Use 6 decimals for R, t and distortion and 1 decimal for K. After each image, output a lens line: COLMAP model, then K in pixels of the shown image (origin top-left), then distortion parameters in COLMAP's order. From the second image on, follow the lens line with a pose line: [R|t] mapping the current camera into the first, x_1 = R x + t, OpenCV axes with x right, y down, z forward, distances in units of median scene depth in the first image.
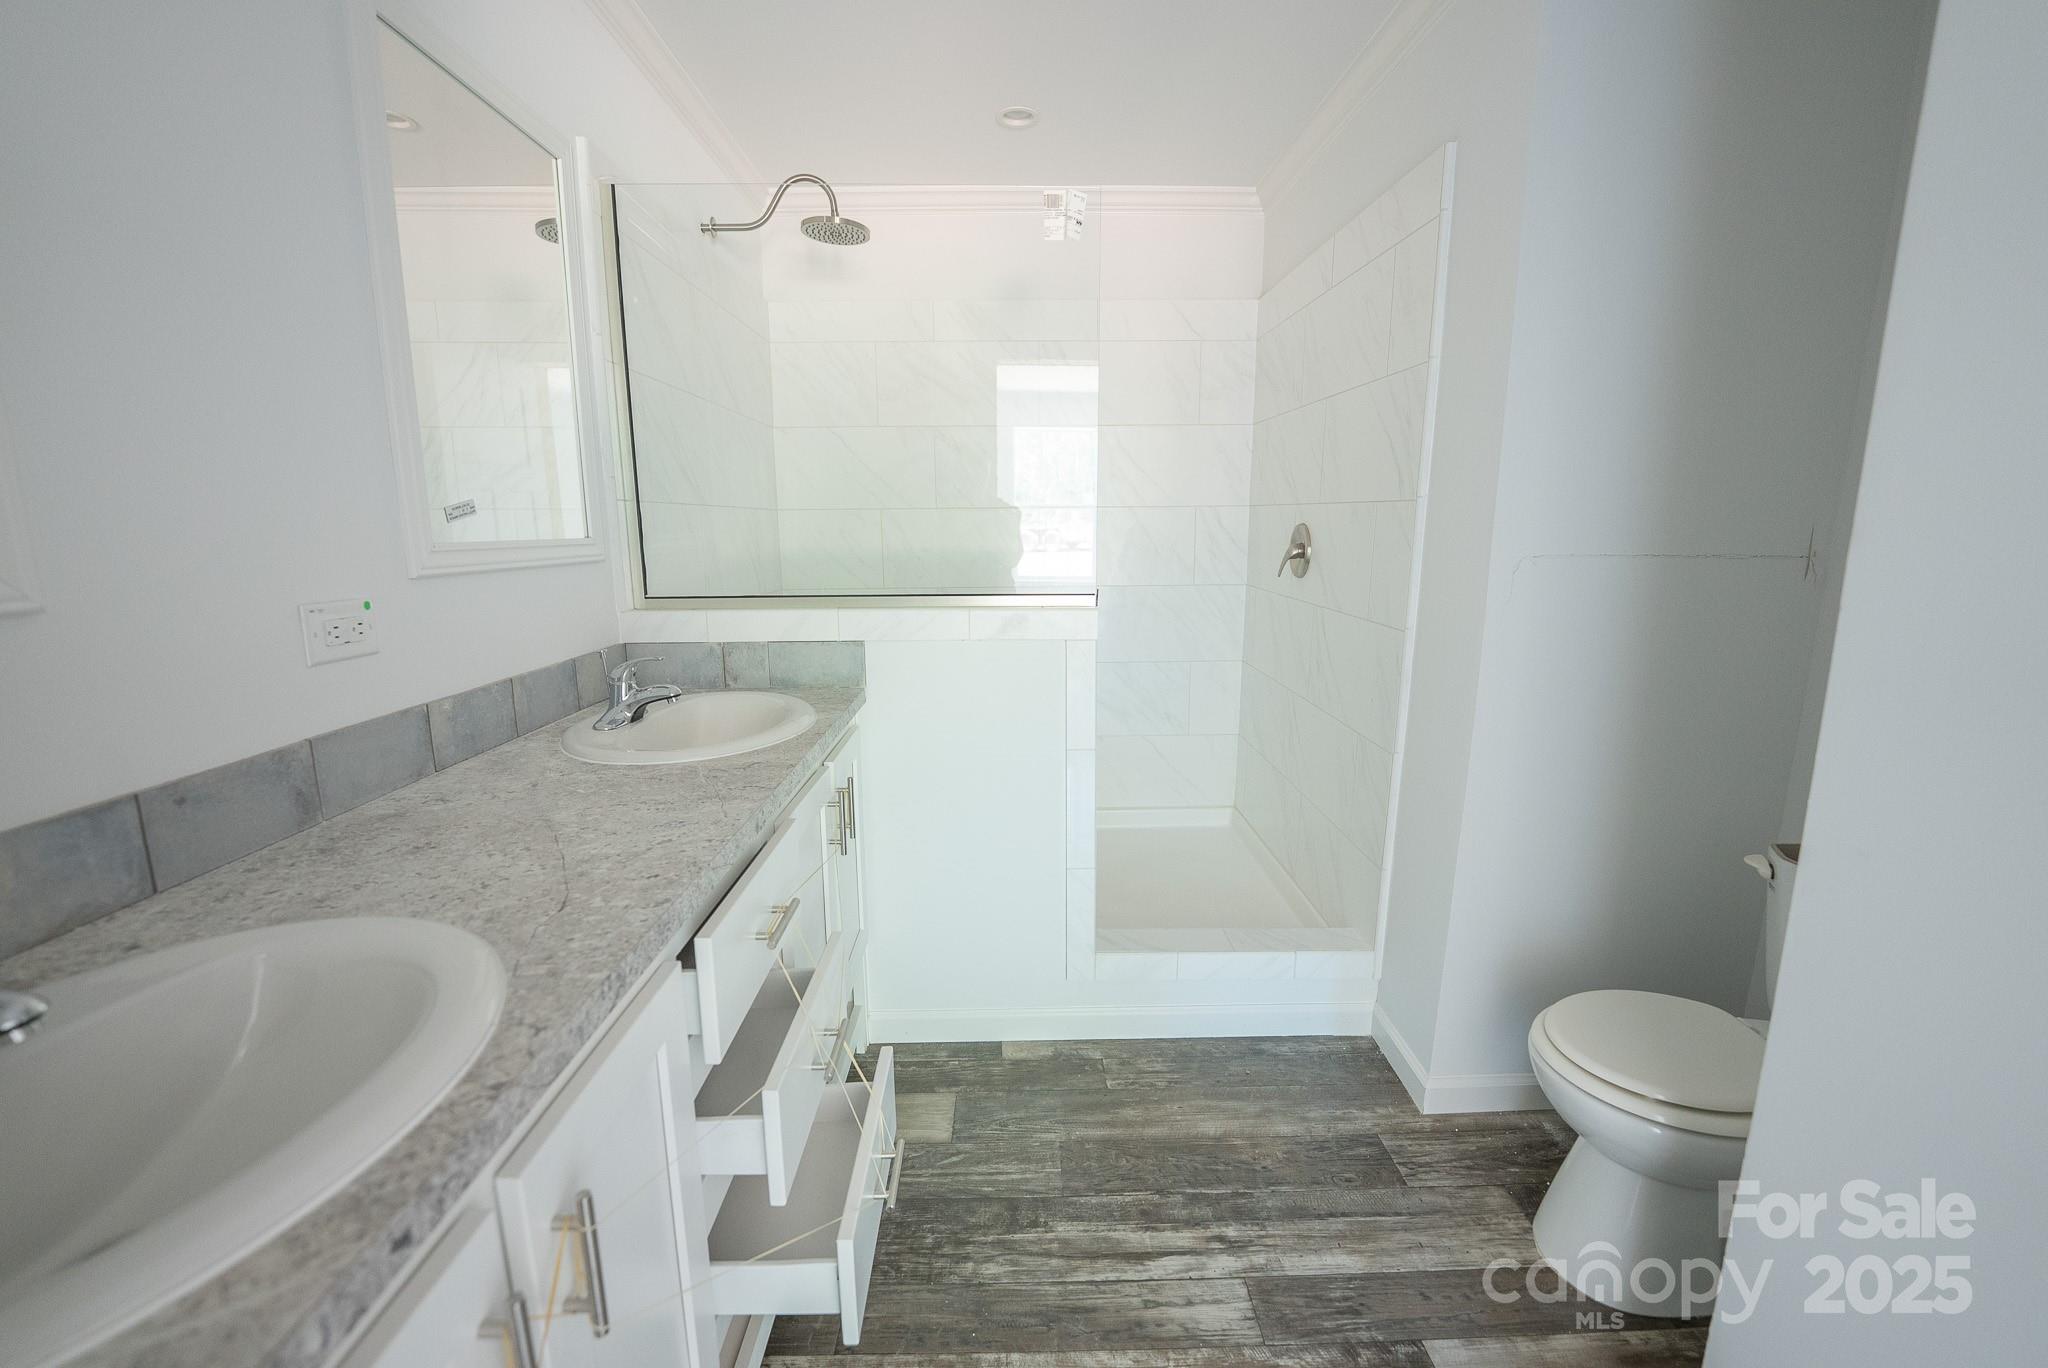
lens RADIAL K [[845.3, 0, 1032.7], [0, 845.3, 692.7], [0, 0, 1]] dist [-0.026039, 0.000661]
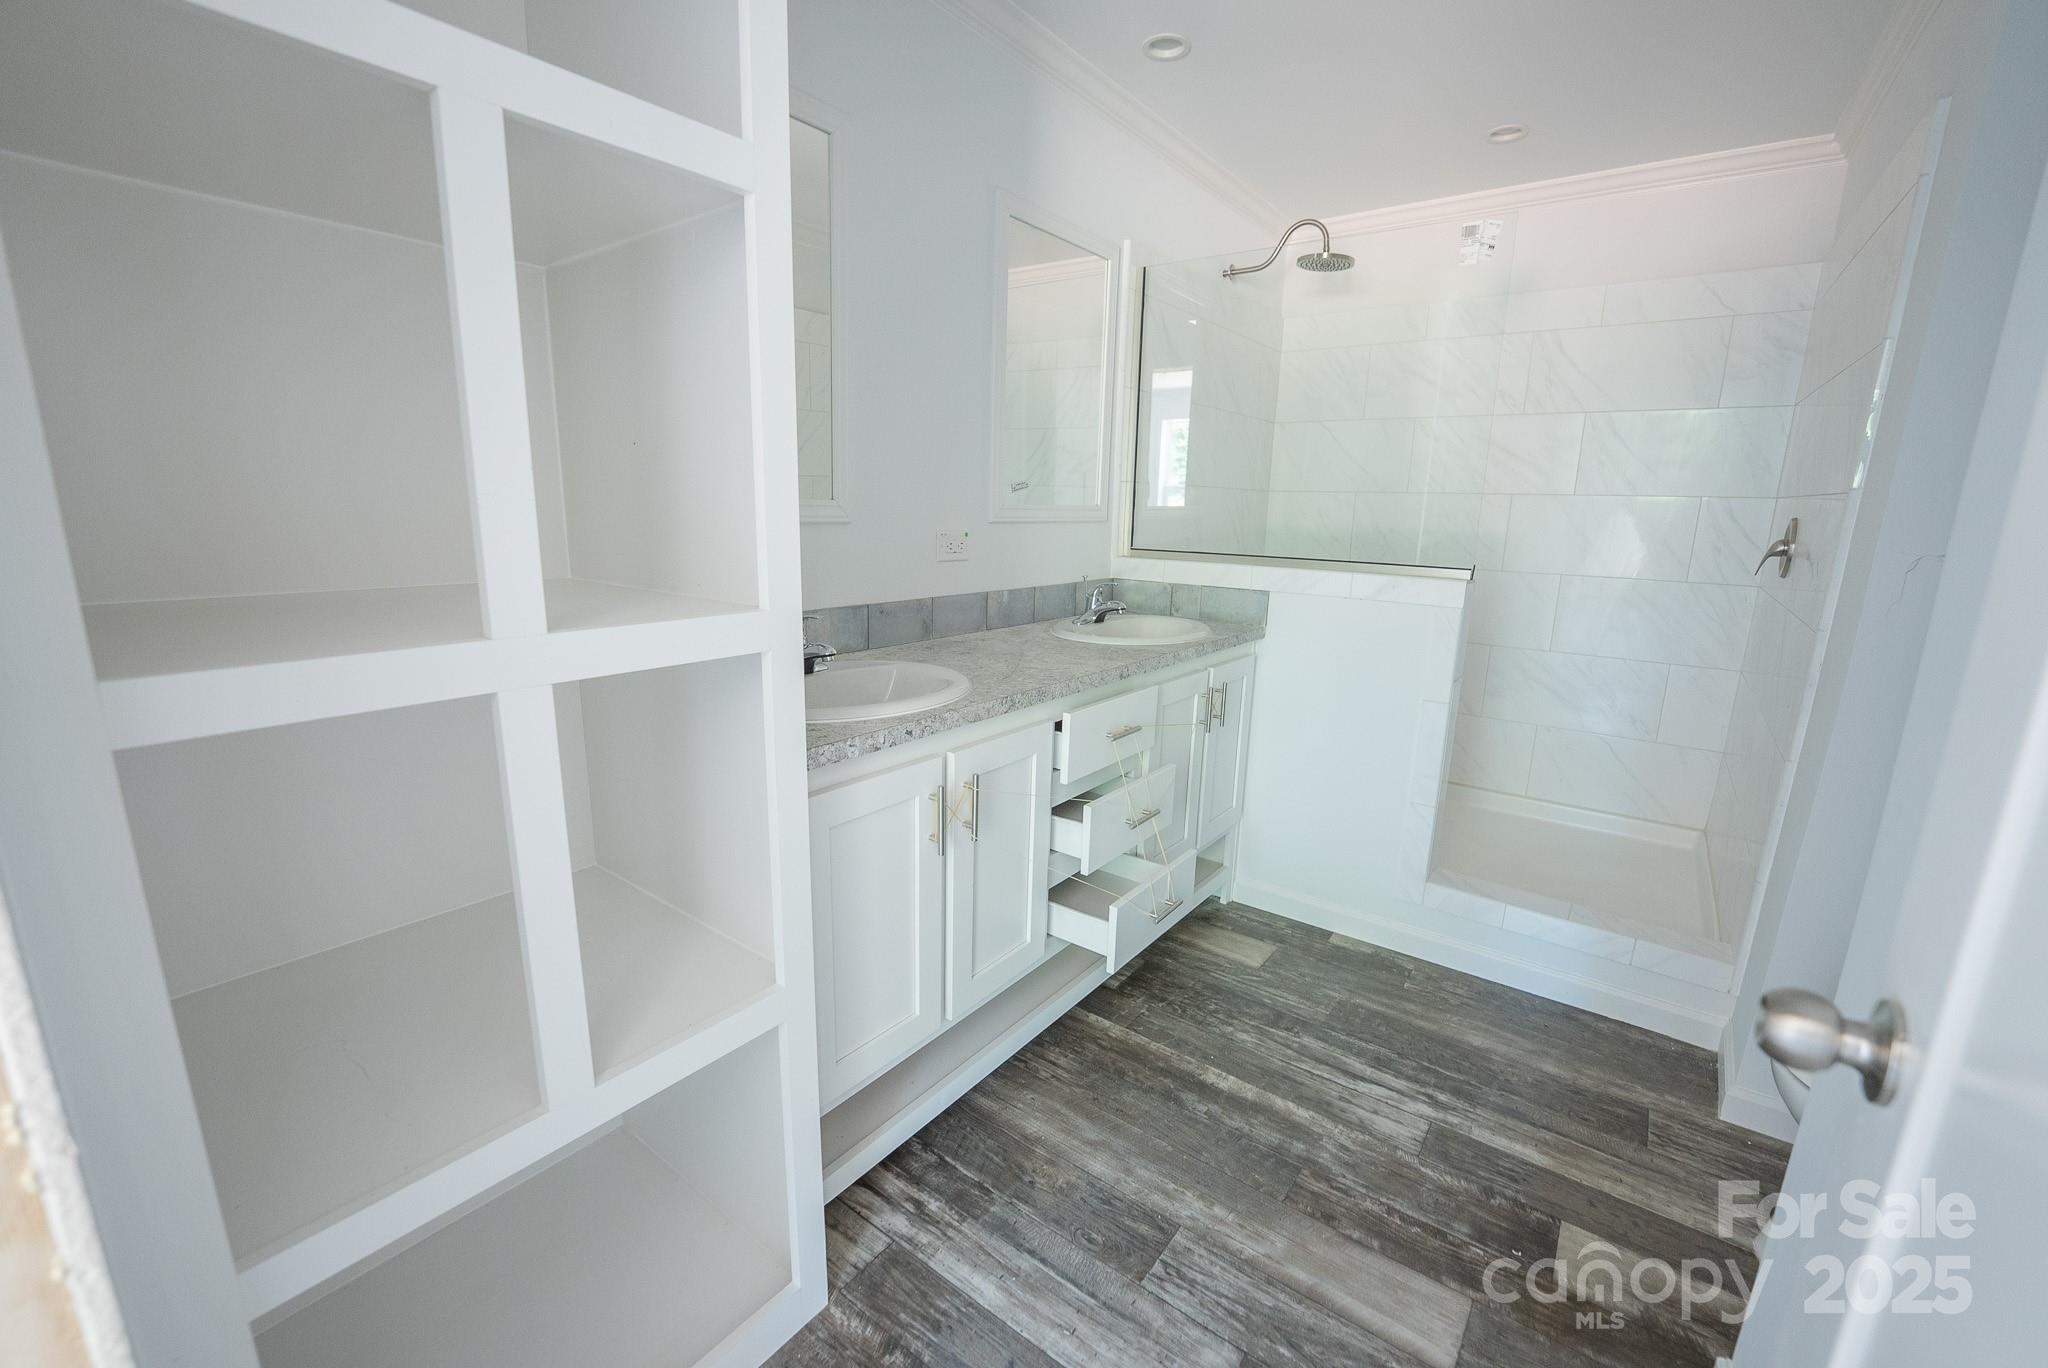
lens RADIAL K [[835.4, 0, 1022.7], [0, 835.4, 705.8], [0, 0, 1]] dist [-0.027226, 0.000674]
pose [[0.781127, 0.167379, -0.601519, 0.353969], [-0.145213, 0.985682, 0.085704, 0.067646], [0.607251, 0.020403, 0.794248, -0.299958]]
